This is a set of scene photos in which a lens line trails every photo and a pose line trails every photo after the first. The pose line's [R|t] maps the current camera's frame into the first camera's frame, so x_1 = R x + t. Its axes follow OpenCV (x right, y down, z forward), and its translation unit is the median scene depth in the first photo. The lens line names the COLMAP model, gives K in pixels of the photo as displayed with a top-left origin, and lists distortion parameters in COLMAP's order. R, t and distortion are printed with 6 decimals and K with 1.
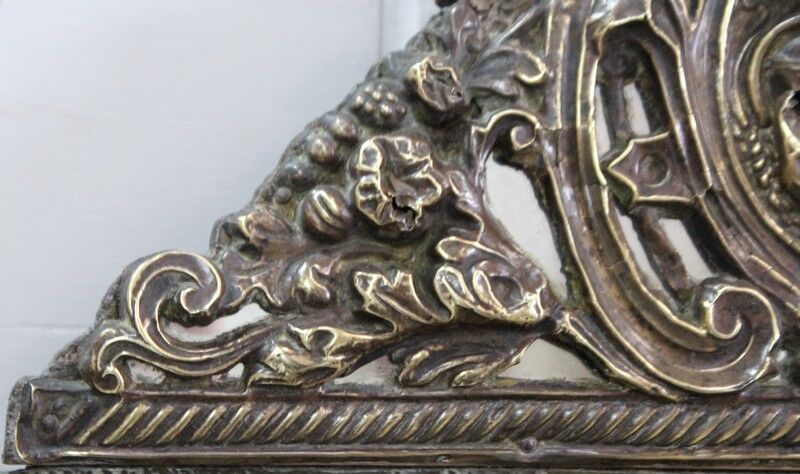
lens RADIAL K [[1970.9, 0, 400.0], [0, 1970.9, 237.0], [0, 0, 1]] dist [0.059696, 0.445379]
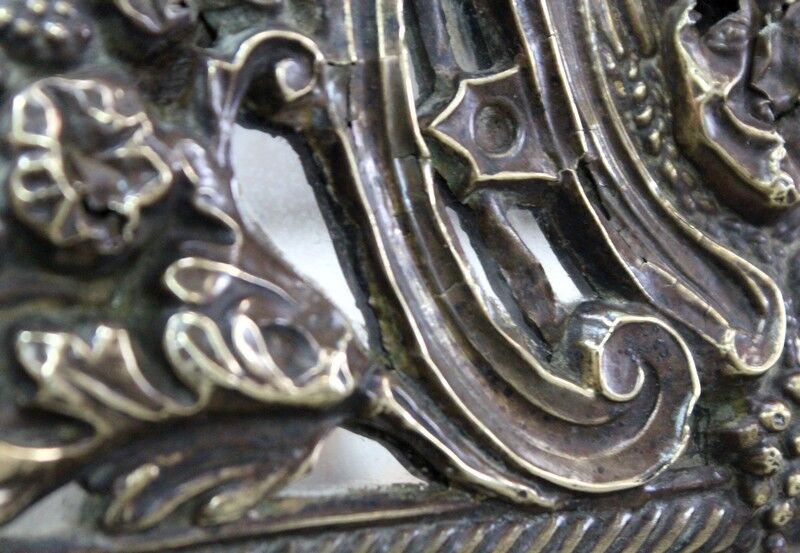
lens RADIAL K [[1858.7, 0, 400.8], [0, 1858.7, 259.9], [0, 0, 1]] dist [0.051066, 0.071427]
pose [[0.953558, -0.048925, 0.297209, -0.071535], [0.039263, 0.998491, 0.038395, -0.017296], [-0.298639, -0.024943, 0.954040, 0.471925]]
